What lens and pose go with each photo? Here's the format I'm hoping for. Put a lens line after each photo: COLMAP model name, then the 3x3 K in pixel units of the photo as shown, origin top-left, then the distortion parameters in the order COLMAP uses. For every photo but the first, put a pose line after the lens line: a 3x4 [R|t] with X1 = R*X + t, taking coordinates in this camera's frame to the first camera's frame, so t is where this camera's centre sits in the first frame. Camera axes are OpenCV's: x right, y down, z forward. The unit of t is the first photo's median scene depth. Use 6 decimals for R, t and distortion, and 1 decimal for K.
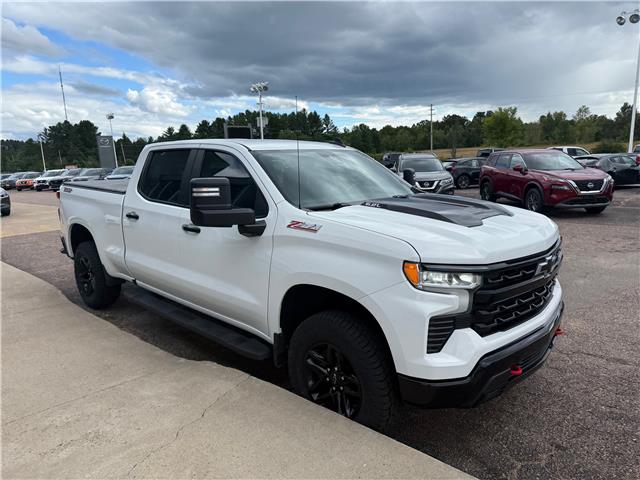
lens RADIAL K [[452.4, 0, 322.3], [0, 452.4, 236.6], [0, 0, 1]] dist [0.036871, -0.047671]
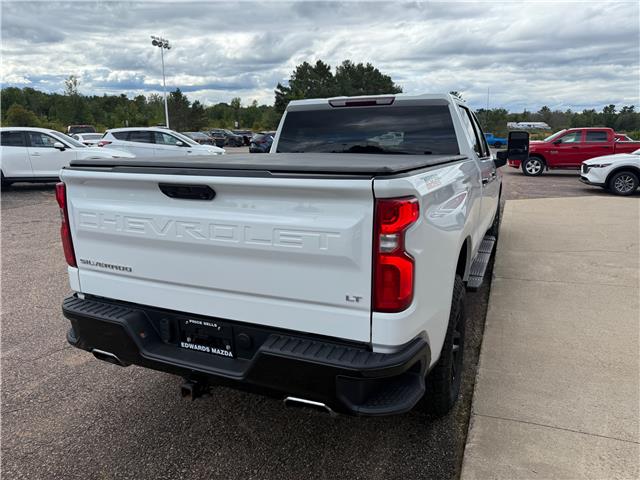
lens RADIAL K [[452.4, 0, 325.3], [0, 452.4, 247.3], [0, 0, 1]] dist [0.036871, -0.047671]
pose [[-0.343827, -0.201923, 0.917066, -1.111672], [0.174645, 0.945817, 0.273731, -0.211412], [-0.922650, 0.254277, -0.289932, 1.542305]]
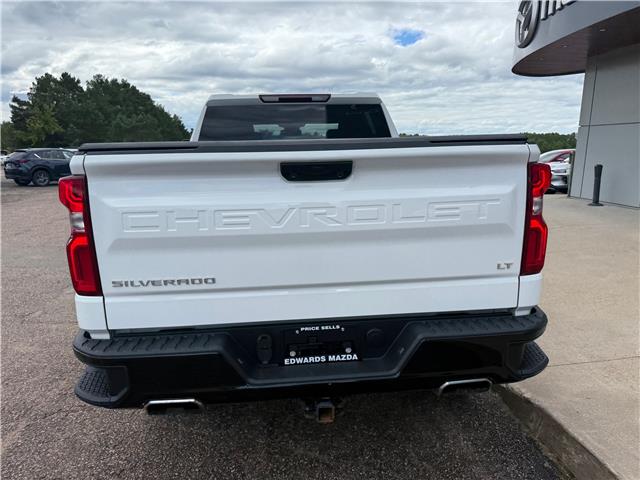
lens RADIAL K [[452.4, 0, 323.1], [0, 452.4, 250.9], [0, 0, 1]] dist [0.036871, -0.047671]
pose [[-0.745766, -0.104658, 0.657936, -0.912778], [0.151553, 0.935039, 0.320521, -0.221661], [-0.648741, 0.338745, -0.681459, 1.786613]]
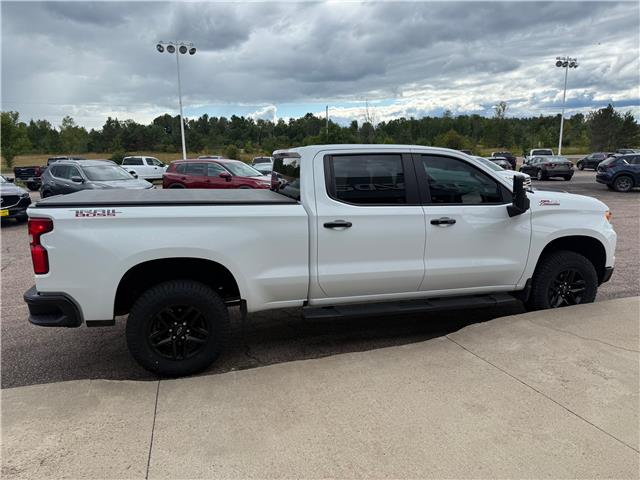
lens RADIAL K [[452.4, 0, 323.1], [0, 452.4, 245.9], [0, 0, 1]] dist [0.036871, -0.047671]
pose [[0.508035, -0.146699, 0.848752, -1.200069], [0.148316, 0.985570, 0.081569, -0.081332], [-0.848471, 0.084443, 0.522462, 0.549076]]
